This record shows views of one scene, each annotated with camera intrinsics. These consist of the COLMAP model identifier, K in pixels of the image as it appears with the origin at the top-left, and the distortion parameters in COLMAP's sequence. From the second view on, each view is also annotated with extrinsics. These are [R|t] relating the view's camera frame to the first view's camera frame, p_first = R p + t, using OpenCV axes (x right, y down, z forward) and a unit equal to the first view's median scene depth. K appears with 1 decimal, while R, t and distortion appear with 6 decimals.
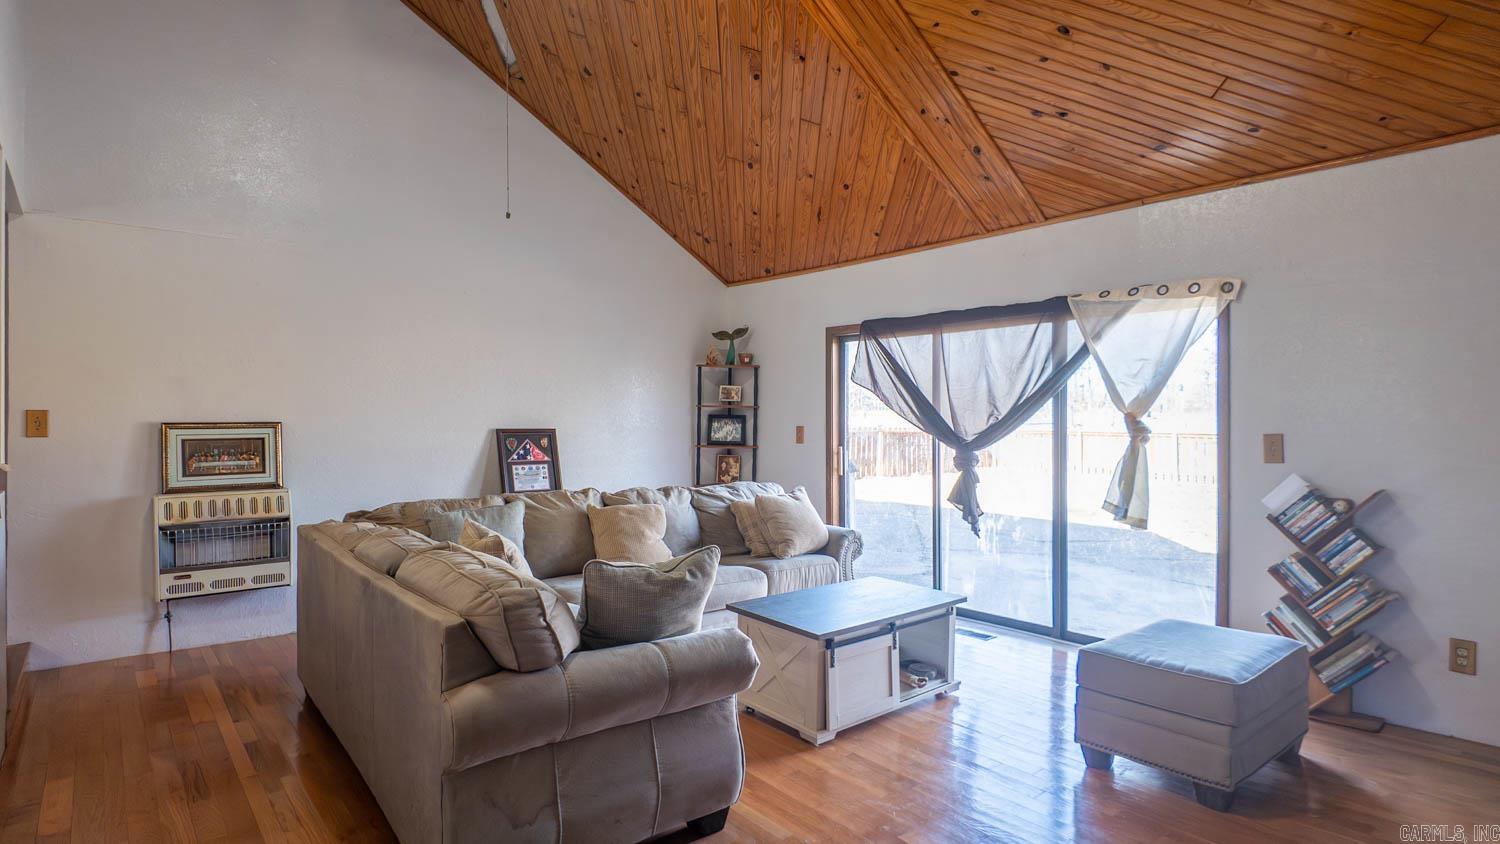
lens RADIAL K [[783.1, 0, 760.3], [0, 783.1, 423.3], [0, 0, 1]] dist [-0.017055, -0.001877]
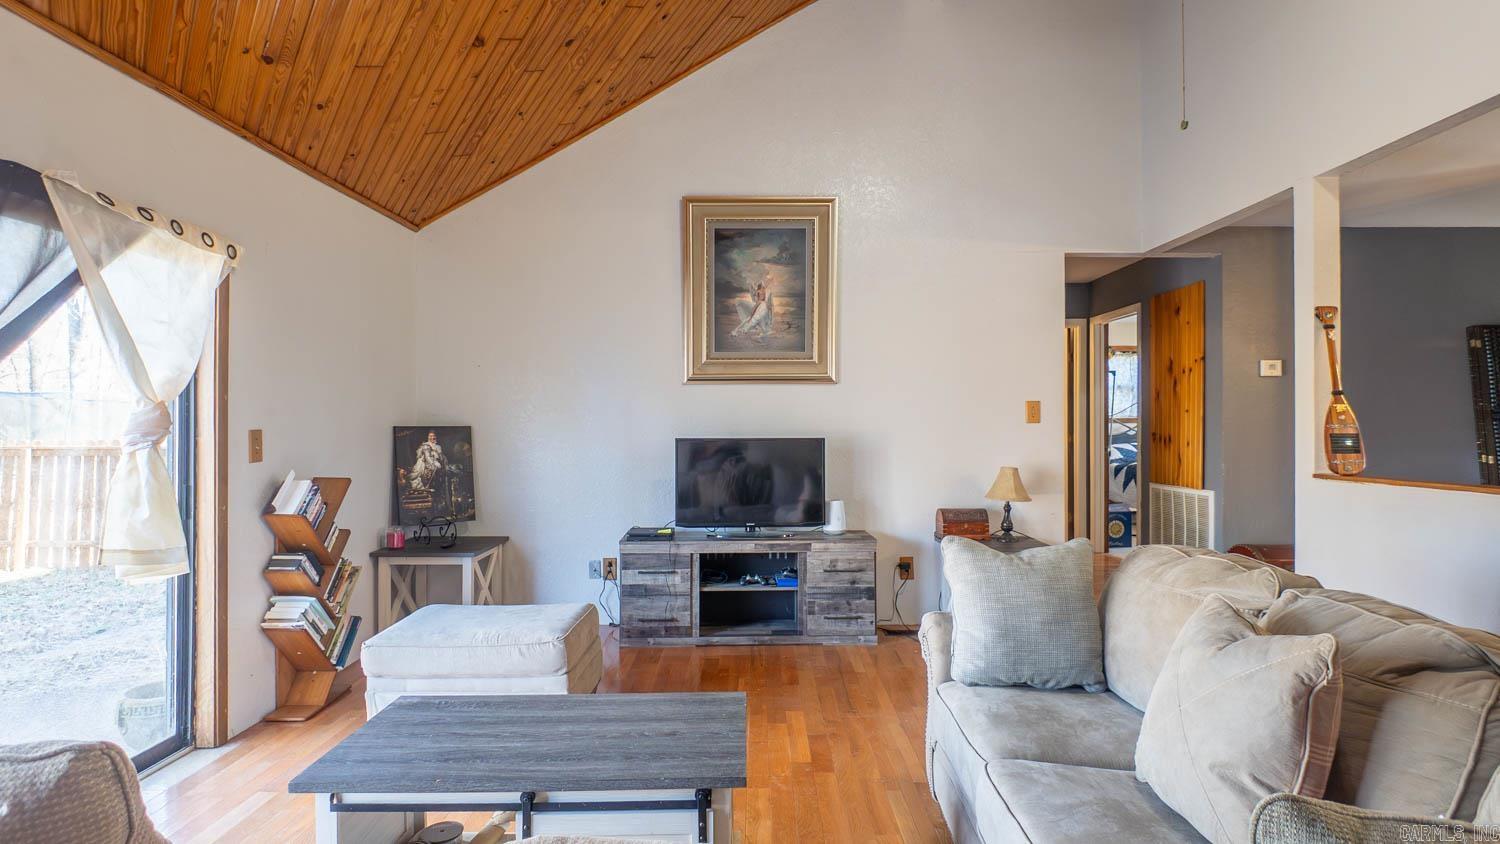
lens RADIAL K [[765.4, 0, 756.1], [0, 765.4, 420.4], [0, 0, 1]] dist [0.022125, -0.029288]
pose [[-0.773261, -0.001247, 0.634087, -0.269282], [0.001303, 0.999993, 0.003556, 0.000294], [-0.634087, 0.003576, -0.773253, 1.011660]]
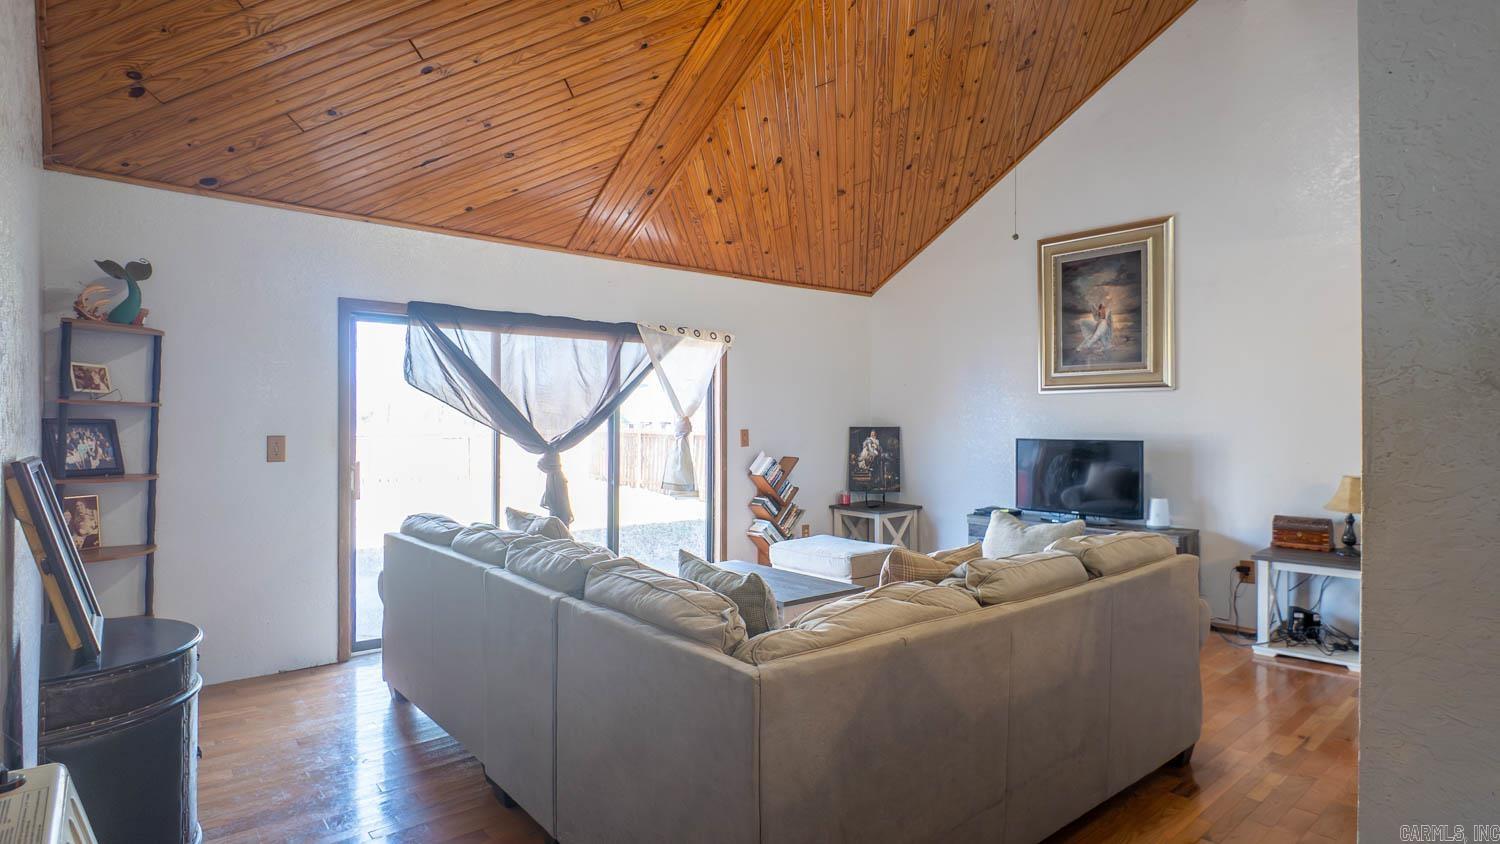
lens RADIAL K [[752.8, 0, 749.0], [0, 752.8, 416.8], [0, 0, 1]] dist [0.003923, -0.023952]
pose [[-0.013604, -0.001425, 0.999906, -0.759305], [0.008121, 0.999966, 0.001535, -0.012552], [-0.999874, 0.008141, -0.013592, 0.775888]]
